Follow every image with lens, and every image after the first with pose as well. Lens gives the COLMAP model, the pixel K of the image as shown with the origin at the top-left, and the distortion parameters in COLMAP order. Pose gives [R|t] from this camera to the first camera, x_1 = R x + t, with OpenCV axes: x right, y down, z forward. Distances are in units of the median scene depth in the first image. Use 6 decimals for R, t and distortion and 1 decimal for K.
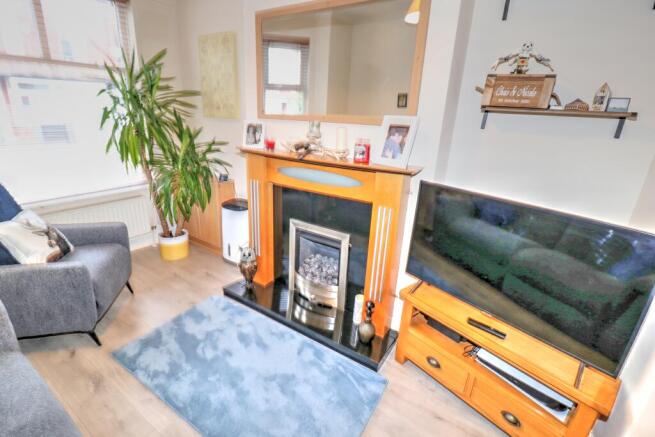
lens RADIAL K [[304.6, 0, 326.2], [0, 304.6, 219.2], [0, 0, 1]] dist [-0.015031, -0.004490]
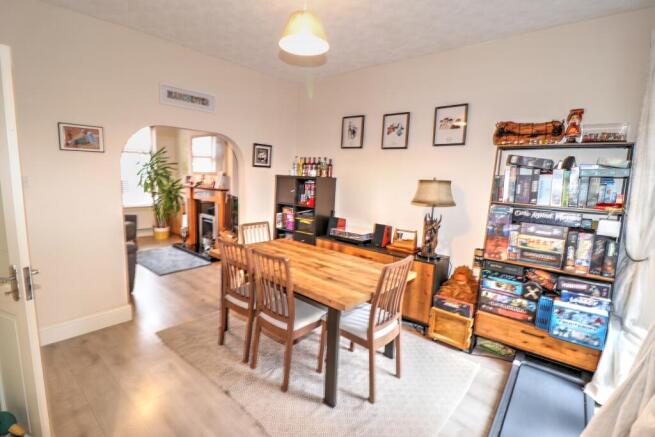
lens RADIAL K [[304.6, 0, 316.4], [0, 304.6, 215.2], [0, 0, 1]] dist [-0.015031, -0.004490]
pose [[0.990543, 0.011745, -0.136701, 1.340624], [-0.038791, 0.979653, -0.196914, 0.540333], [0.131607, 0.200354, 0.970844, -1.445437]]
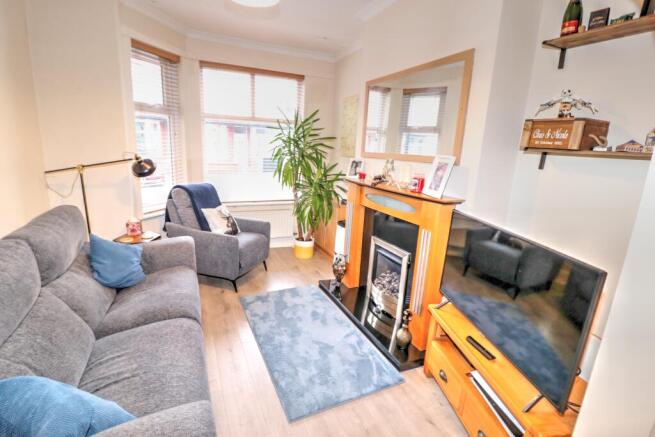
lens RADIAL K [[304.6, 0, 317.2], [0, 304.6, 216.7], [0, 0, 1]] dist [-0.015031, -0.004490]
pose [[0.836491, 0.118143, -0.535094, 0.409993], [-0.185513, 0.979877, -0.073659, 0.066482], [0.515624, 0.160882, 0.841575, -0.195731]]
